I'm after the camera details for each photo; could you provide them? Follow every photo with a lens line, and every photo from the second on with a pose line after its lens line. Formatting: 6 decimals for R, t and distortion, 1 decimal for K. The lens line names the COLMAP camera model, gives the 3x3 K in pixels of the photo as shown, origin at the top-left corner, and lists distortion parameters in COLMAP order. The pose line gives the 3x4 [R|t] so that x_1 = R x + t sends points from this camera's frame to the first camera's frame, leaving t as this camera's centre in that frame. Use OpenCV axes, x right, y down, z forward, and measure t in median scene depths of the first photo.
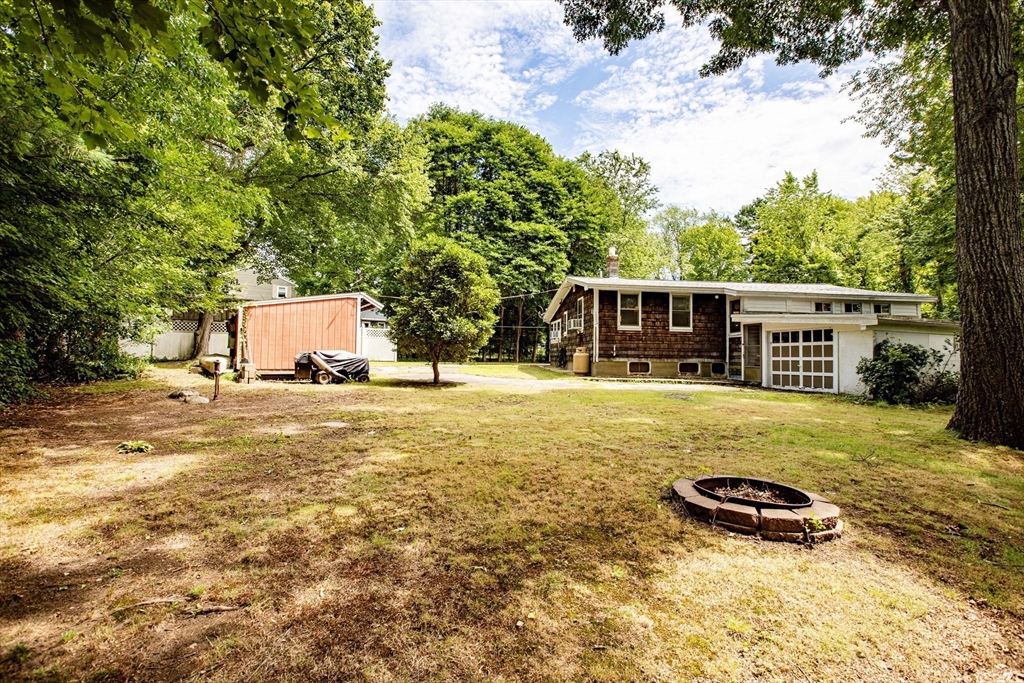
lens RADIAL K [[464.4, 0, 512.0], [0, 464.4, 341.5], [0, 0, 1]] dist [-0.038087, 0.000001]
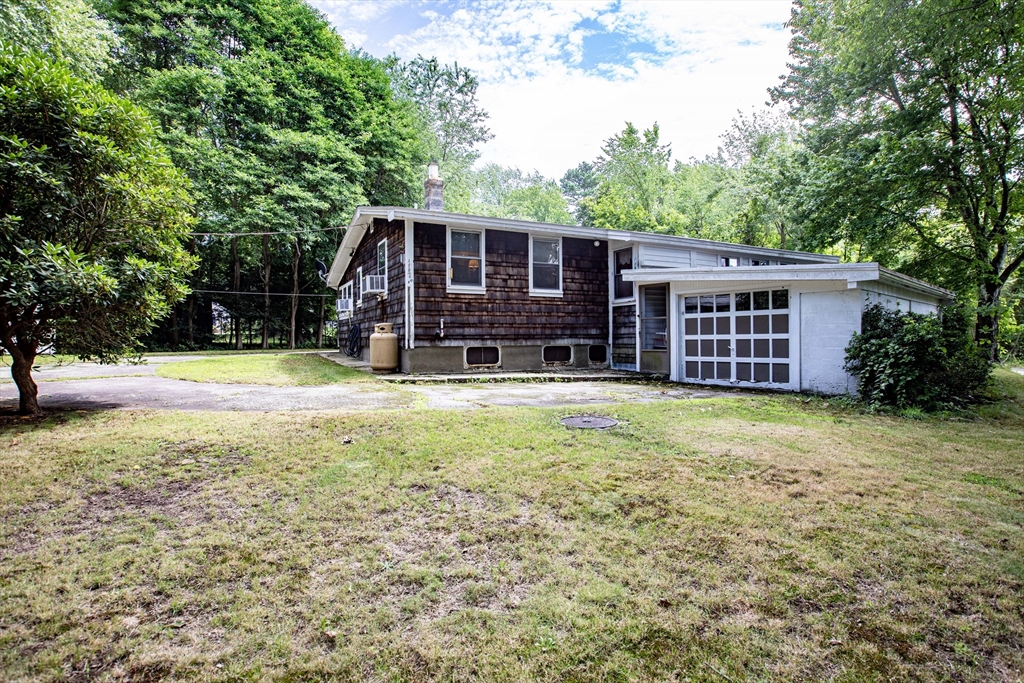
lens RADIAL K [[511.7, 0, 512.0], [0, 511.7, 341.5], [0, 0, 1]] dist [-0.034095, 0.000254]
pose [[0.927861, -0.021841, 0.372287, 0.062788], [0.006686, 0.999097, 0.041949, 0.010006], [-0.372867, -0.036434, 0.927169, 0.367609]]
